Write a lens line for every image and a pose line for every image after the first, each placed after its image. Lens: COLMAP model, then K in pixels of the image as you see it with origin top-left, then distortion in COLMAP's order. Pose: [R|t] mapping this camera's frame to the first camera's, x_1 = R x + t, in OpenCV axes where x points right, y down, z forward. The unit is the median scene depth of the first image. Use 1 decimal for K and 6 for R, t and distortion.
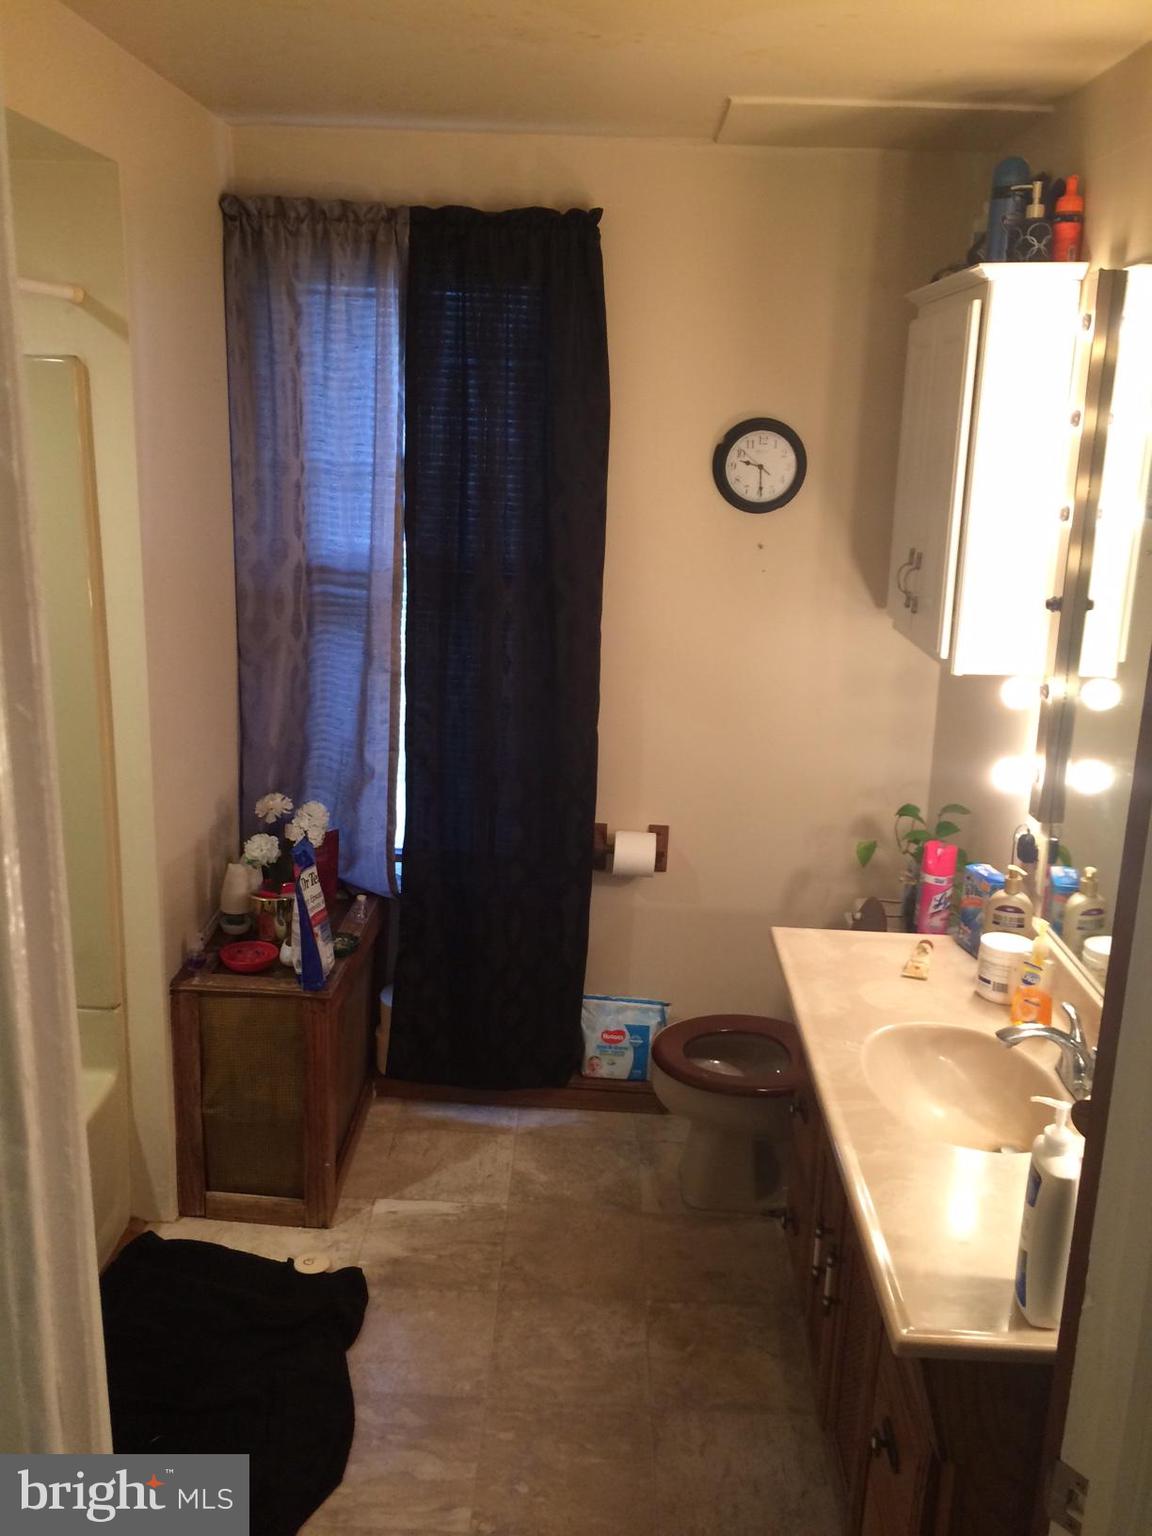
lens RADIAL K [[1317.1, 0, 572.4], [0, 1317.1, 764.8], [0, 0, 1]] dist [0.072757, -0.080027]
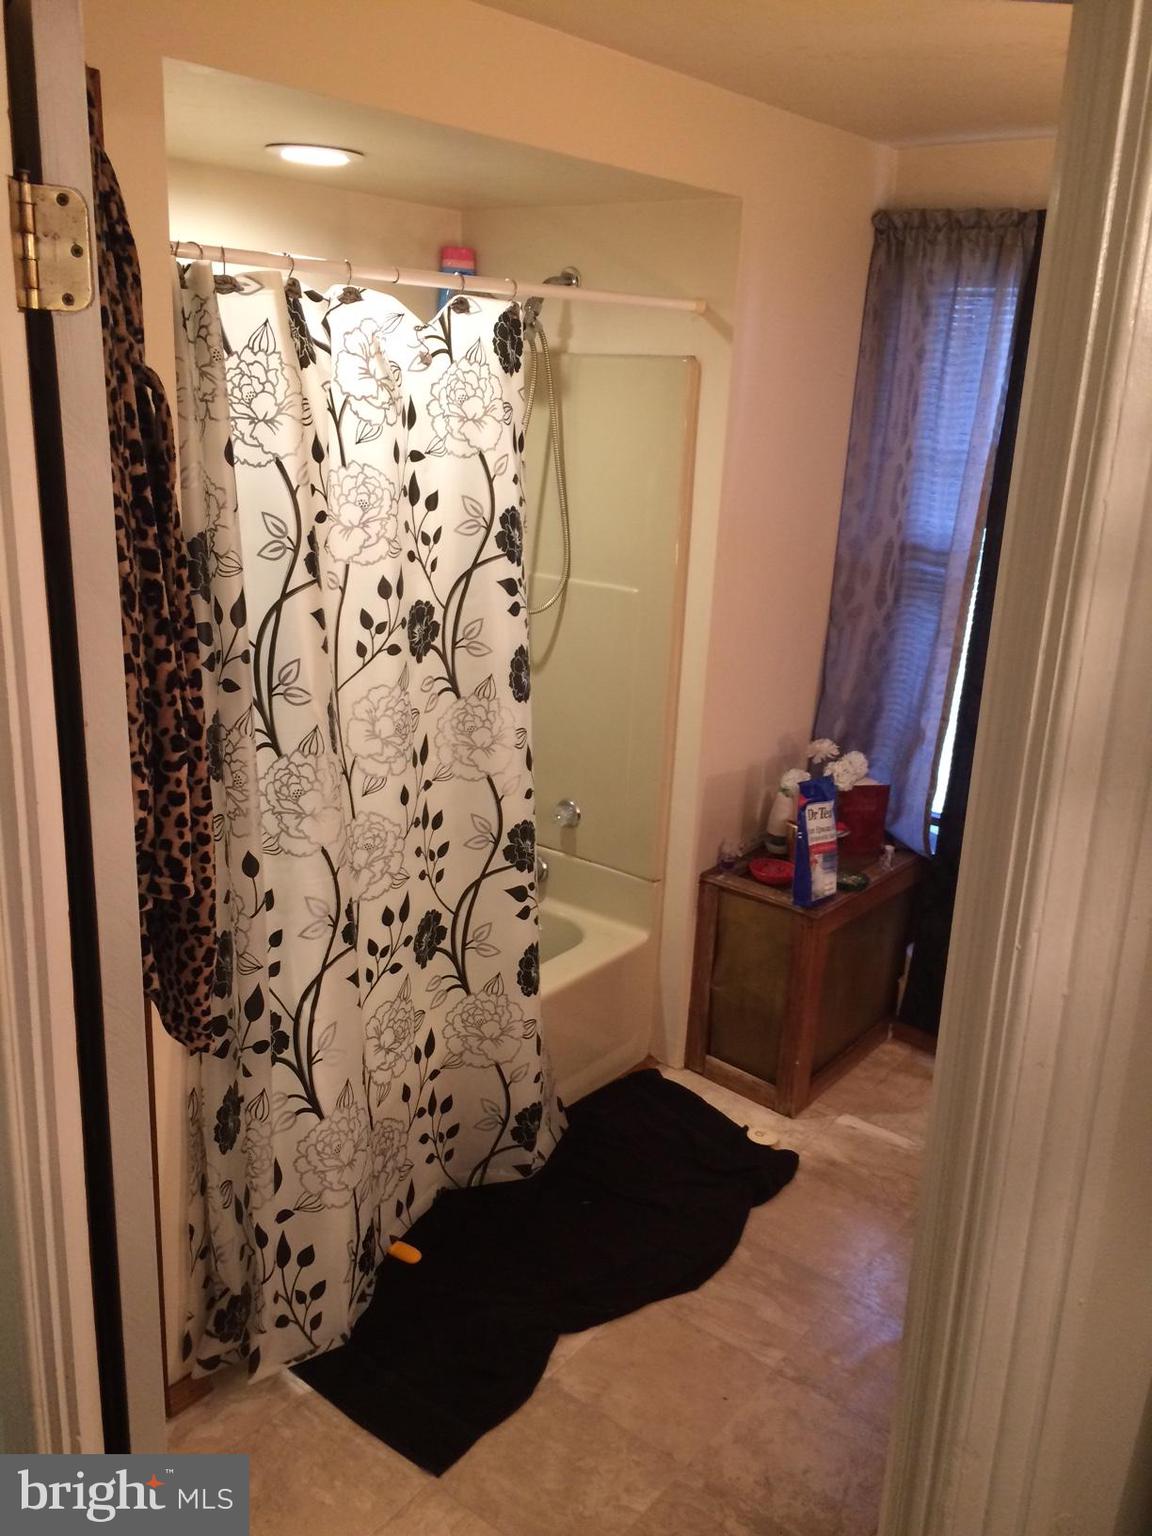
lens RADIAL K [[1317.1, 0, 574.6], [0, 1317.1, 768.3], [0, 0, 1]] dist [0.072757, -0.080027]
pose [[0.800616, 0.176889, -0.572472, 0.257795], [-0.174120, 0.982883, 0.060192, 0.015917], [0.573321, 0.051488, 0.817712, -0.053134]]
